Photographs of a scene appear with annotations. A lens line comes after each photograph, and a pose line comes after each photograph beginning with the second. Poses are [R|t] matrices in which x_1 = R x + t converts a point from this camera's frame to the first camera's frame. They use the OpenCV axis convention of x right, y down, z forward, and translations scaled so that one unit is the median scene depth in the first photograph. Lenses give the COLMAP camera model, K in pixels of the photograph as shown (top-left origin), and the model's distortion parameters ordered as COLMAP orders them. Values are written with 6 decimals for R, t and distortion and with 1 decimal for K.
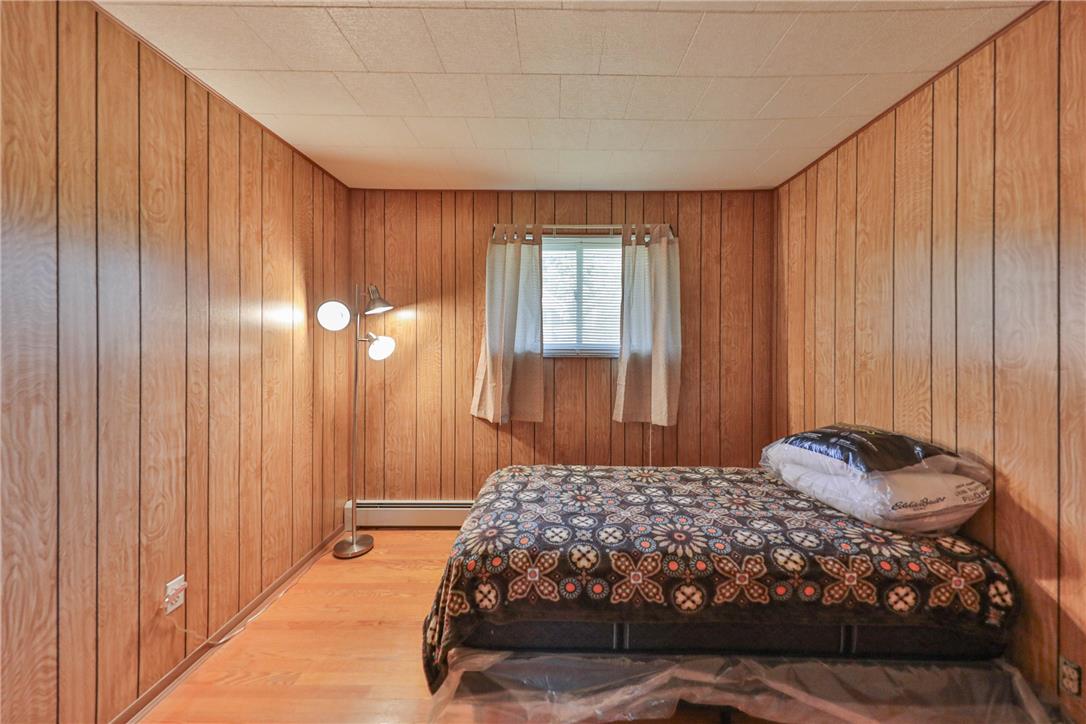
lens RADIAL K [[384.9, 0, 547.7], [0, 384.9, 343.1], [0, 0, 1]] dist [0.015309, -0.005963]
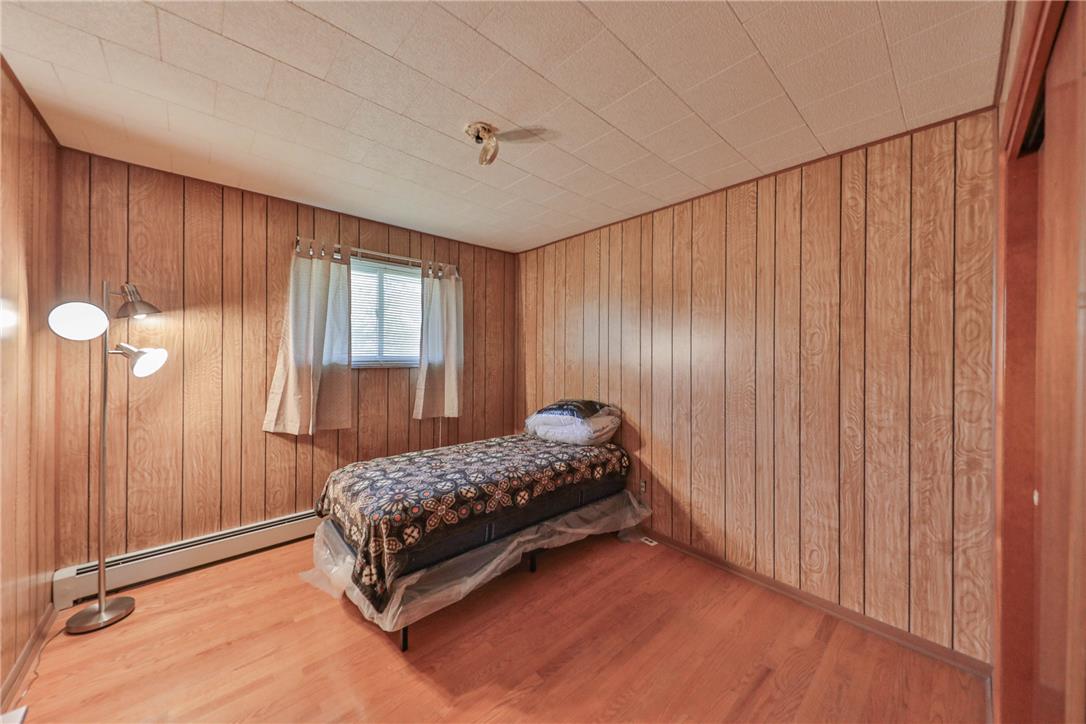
lens RADIAL K [[370.1, 0, 542.1], [0, 370.1, 358.3], [0, 0, 1]] dist [0.000783, -0.000295]
pose [[0.739393, -0.007387, 0.673234, -0.468481], [0.001680, 0.999957, 0.009127, -0.000988], [-0.673273, -0.005617, 0.739373, -0.208924]]
